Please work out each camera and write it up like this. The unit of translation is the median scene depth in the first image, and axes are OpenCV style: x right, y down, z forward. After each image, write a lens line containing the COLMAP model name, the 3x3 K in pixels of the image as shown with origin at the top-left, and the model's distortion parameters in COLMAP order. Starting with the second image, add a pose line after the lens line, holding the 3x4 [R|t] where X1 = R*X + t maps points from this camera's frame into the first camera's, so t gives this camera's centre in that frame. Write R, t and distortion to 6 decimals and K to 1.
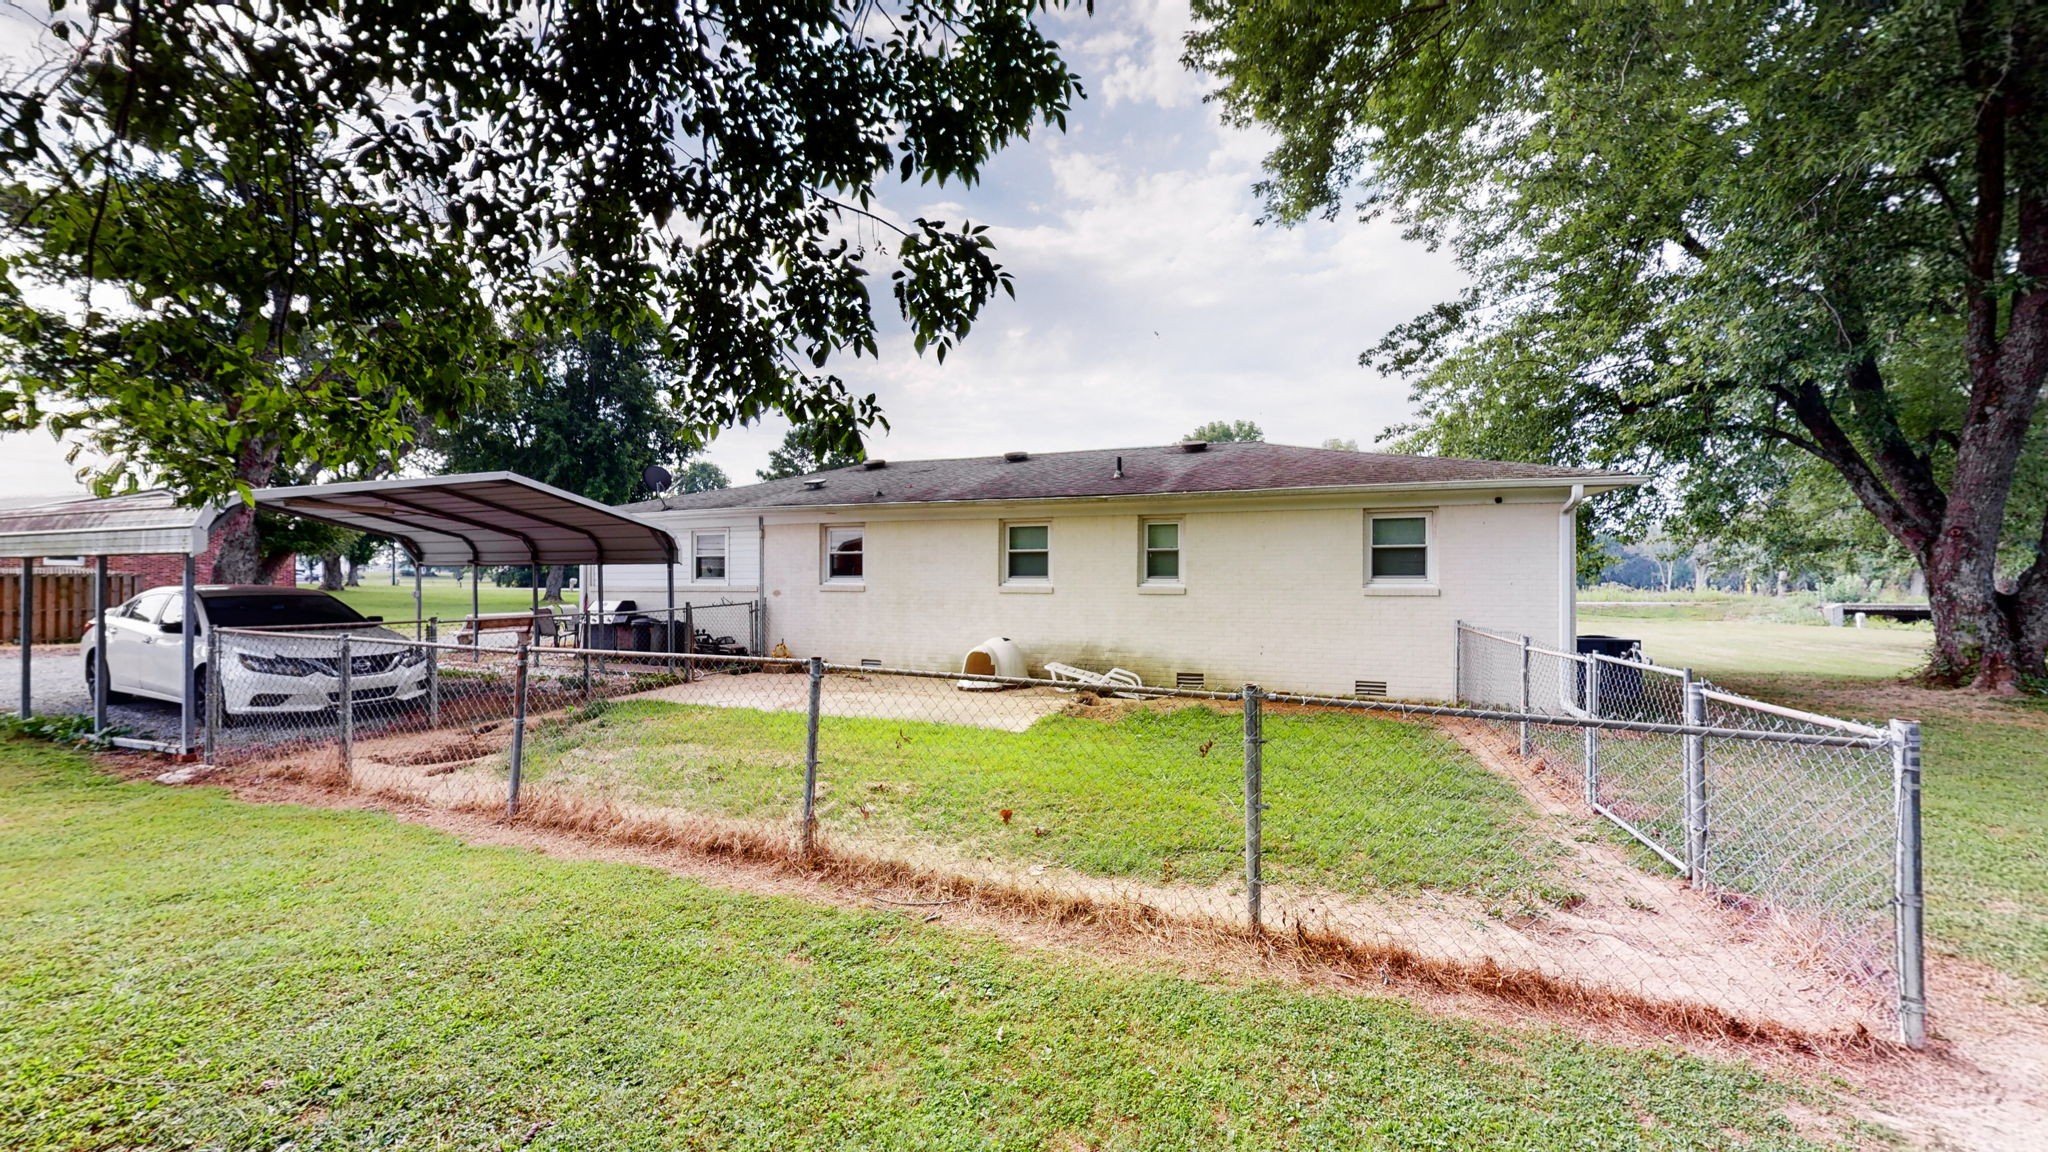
lens RADIAL K [[753.4, 0, 1013.1], [0, 753.4, 572.0], [0, 0, 1]] dist [-0.002327, -0.000088]
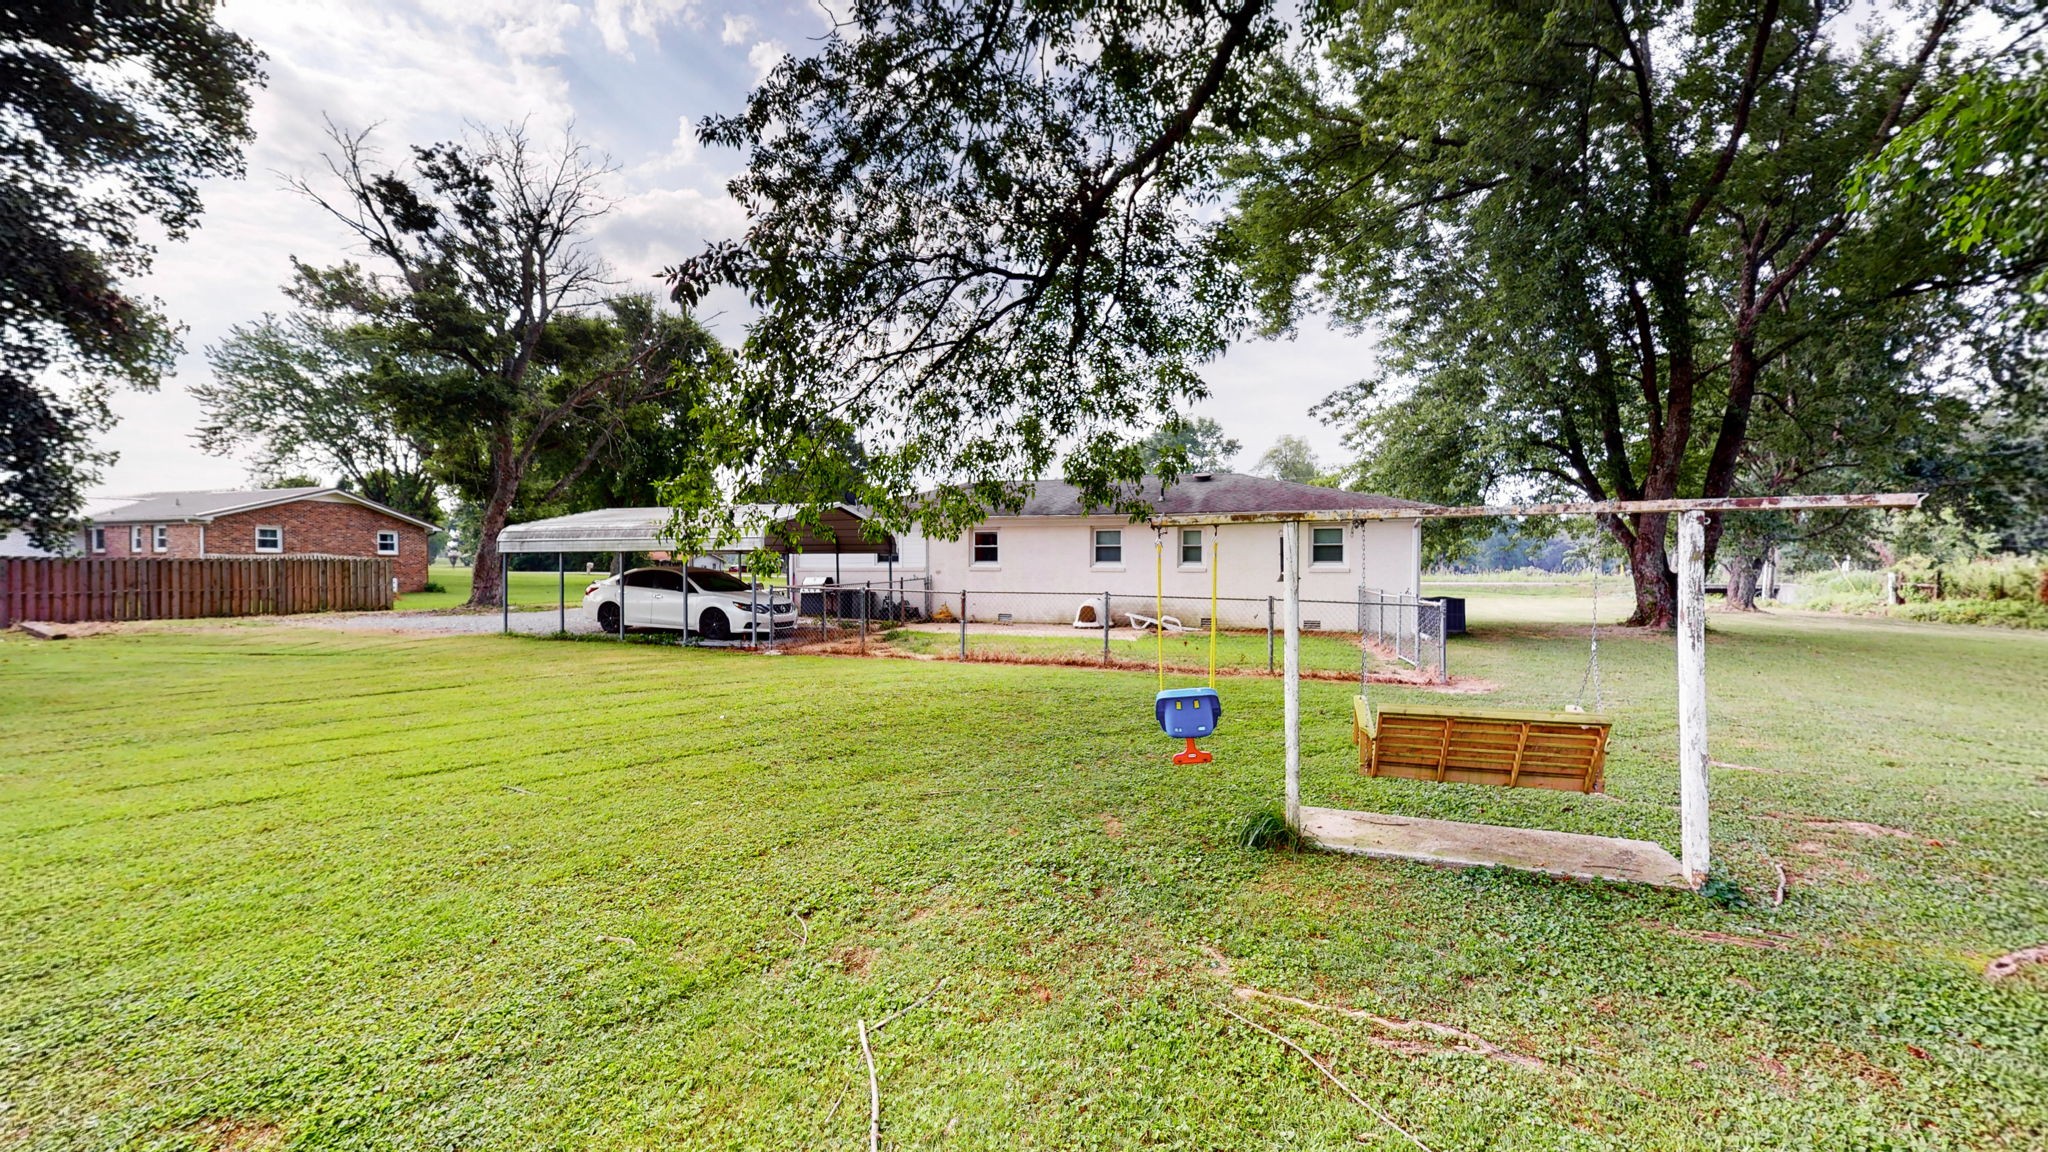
lens RADIAL K [[753.4, 0, 1019.2], [0, 753.4, 571.9], [0, 0, 1]] dist [-0.002327, -0.000088]
pose [[0.998035, -0.000162, 0.062656, -0.261911], [-0.000977, 0.999835, 0.018143, -0.001164], [-0.062649, -0.018169, 0.997870, -0.585049]]
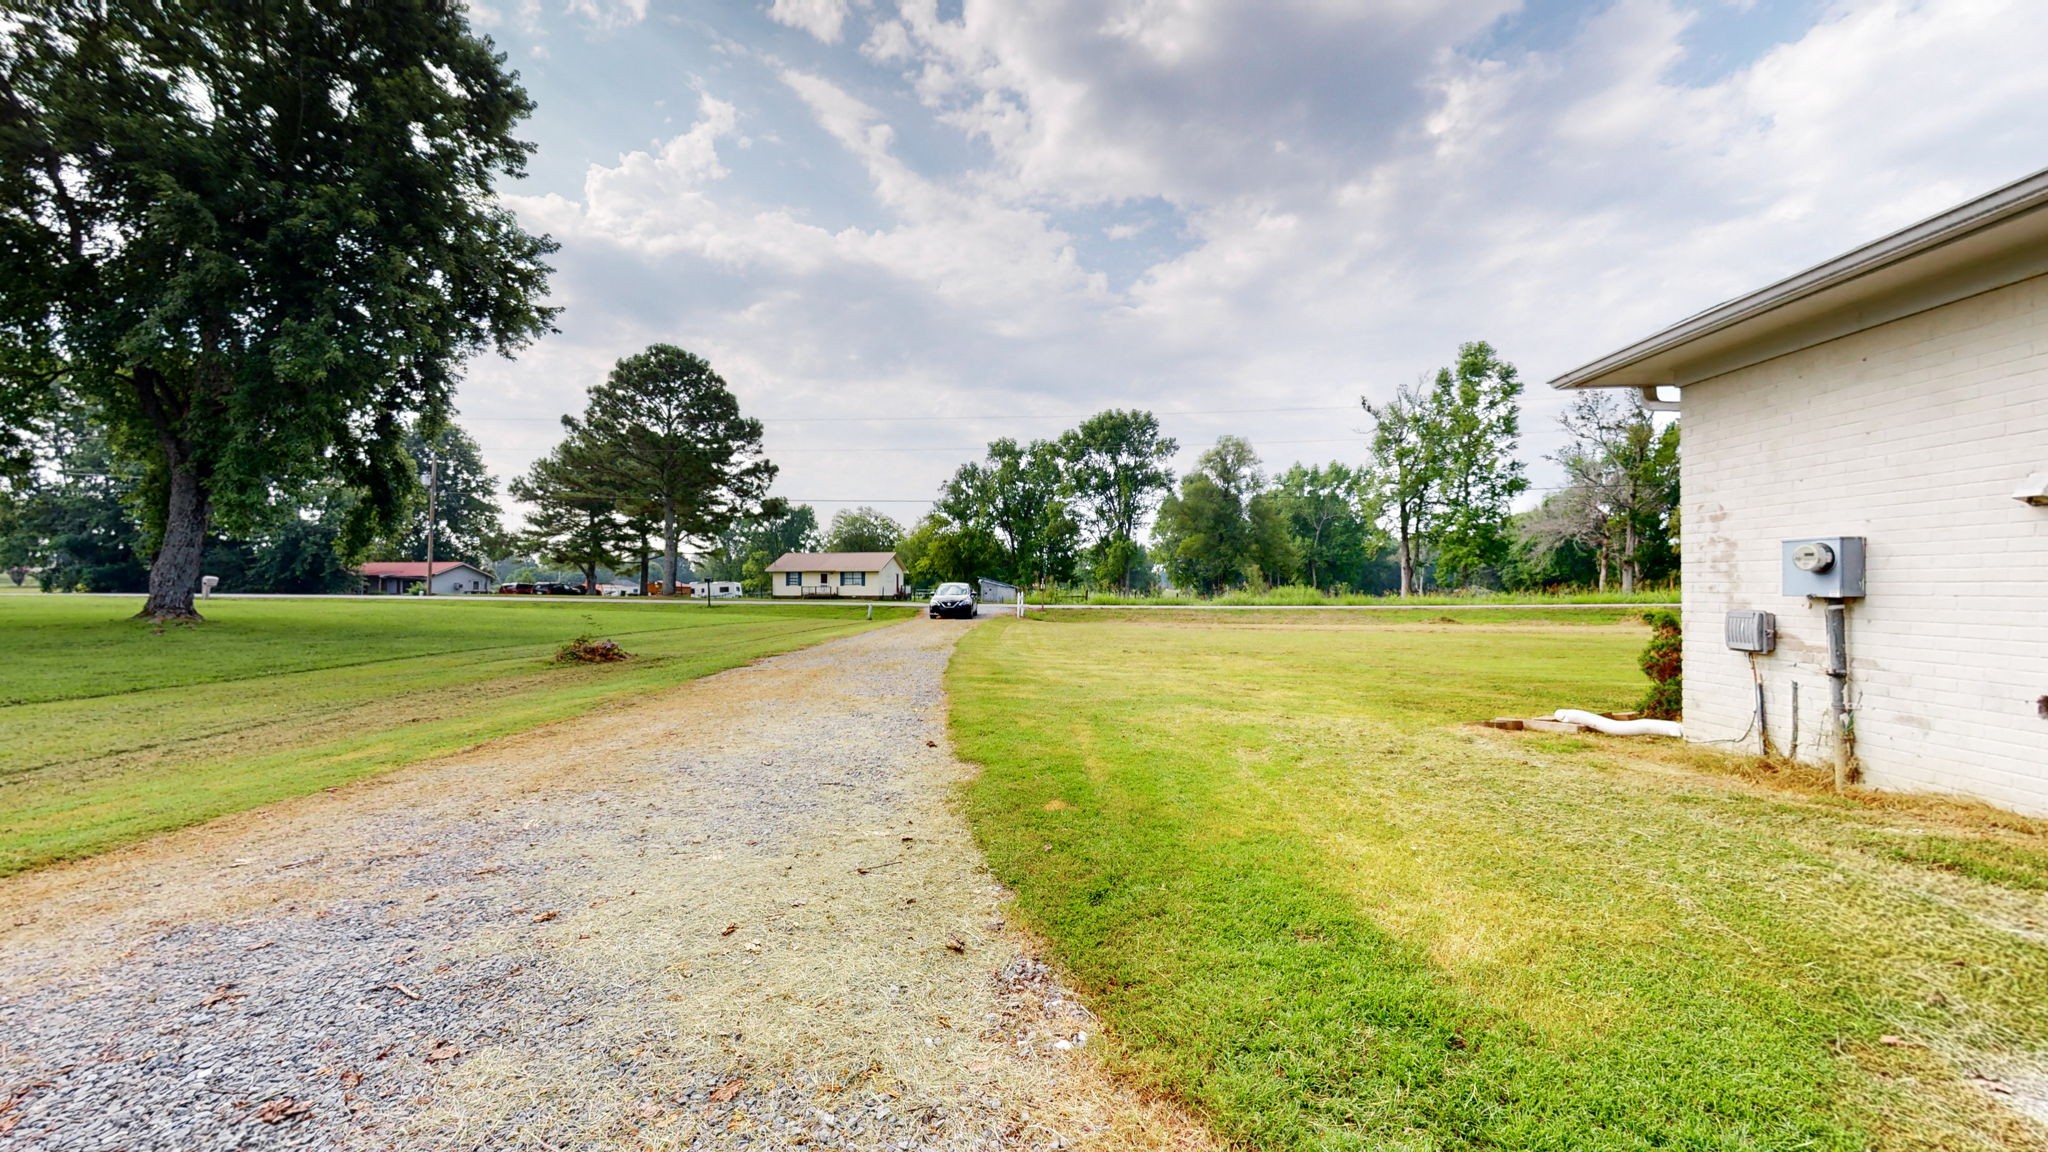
lens RADIAL K [[753.4, 0, 1019.0], [0, 753.4, 575.6], [0, 0, 1]] dist [-0.002327, -0.000088]
pose [[0.958273, 0.003010, 0.285838, -0.943129], [-0.001210, 0.999978, -0.006474, 0.054925], [-0.285851, 0.005858, 0.958256, 1.652560]]
